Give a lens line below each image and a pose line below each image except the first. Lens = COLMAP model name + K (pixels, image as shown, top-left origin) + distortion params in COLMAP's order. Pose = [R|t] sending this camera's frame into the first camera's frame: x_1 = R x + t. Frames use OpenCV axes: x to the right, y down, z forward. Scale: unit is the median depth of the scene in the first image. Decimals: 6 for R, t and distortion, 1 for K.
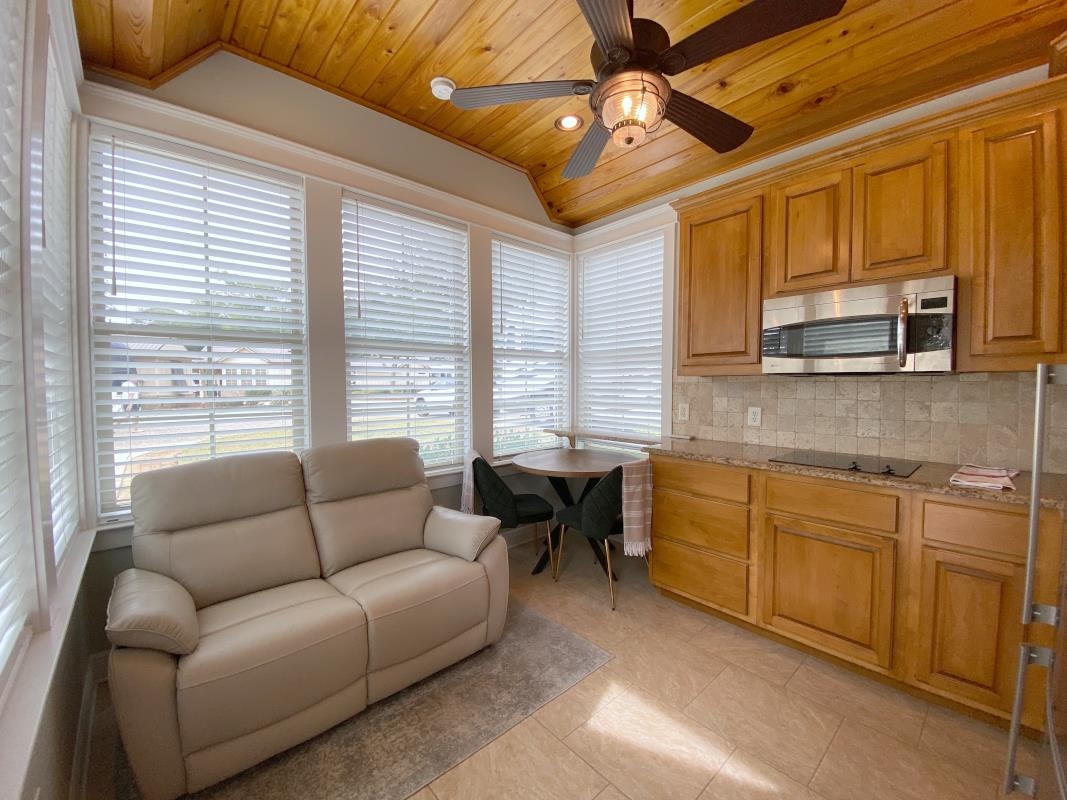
lens RADIAL K [[432.8, 0, 533.5], [0, 432.8, 400.0], [0, 0, 1]] dist [0.013396, -0.015524]
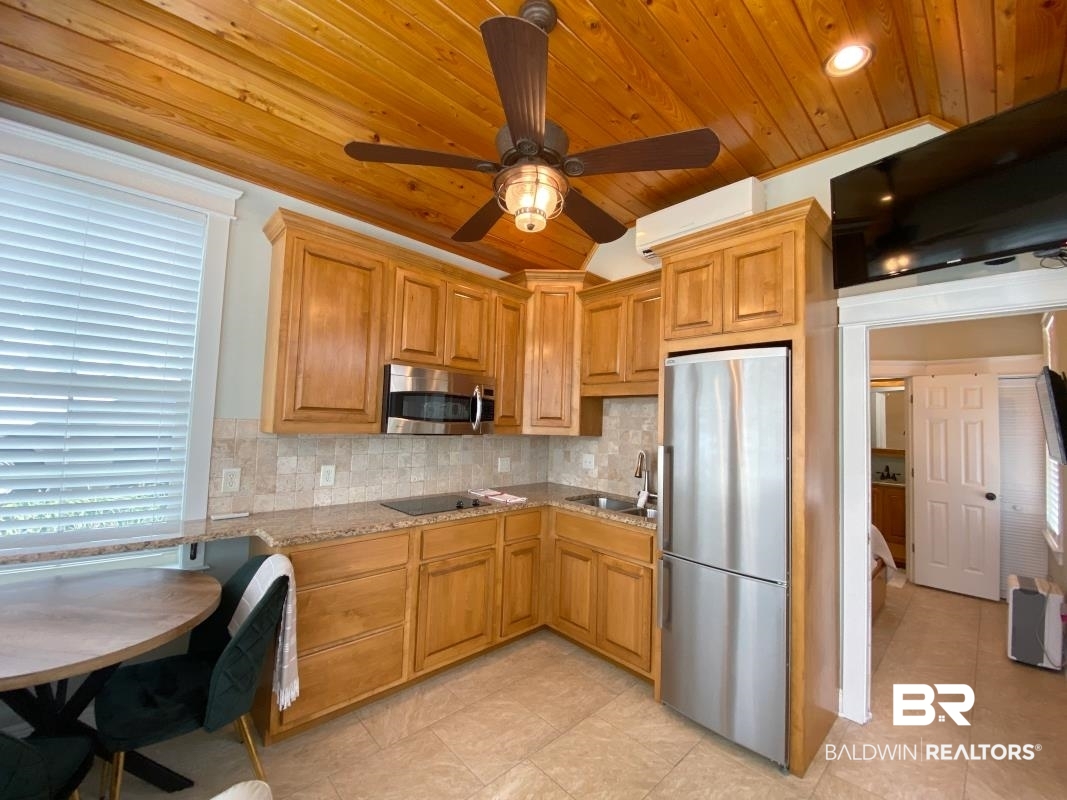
lens RADIAL K [[432.8, 0, 533.5], [0, 432.8, 400.0], [0, 0, 1]] dist [0.013396, -0.015524]
pose [[-0.024435, 0.054261, 0.998228, -0.511757], [0.007462, 0.998508, -0.054094, -0.081160], [-0.999674, 0.006127, -0.024804, 0.663642]]
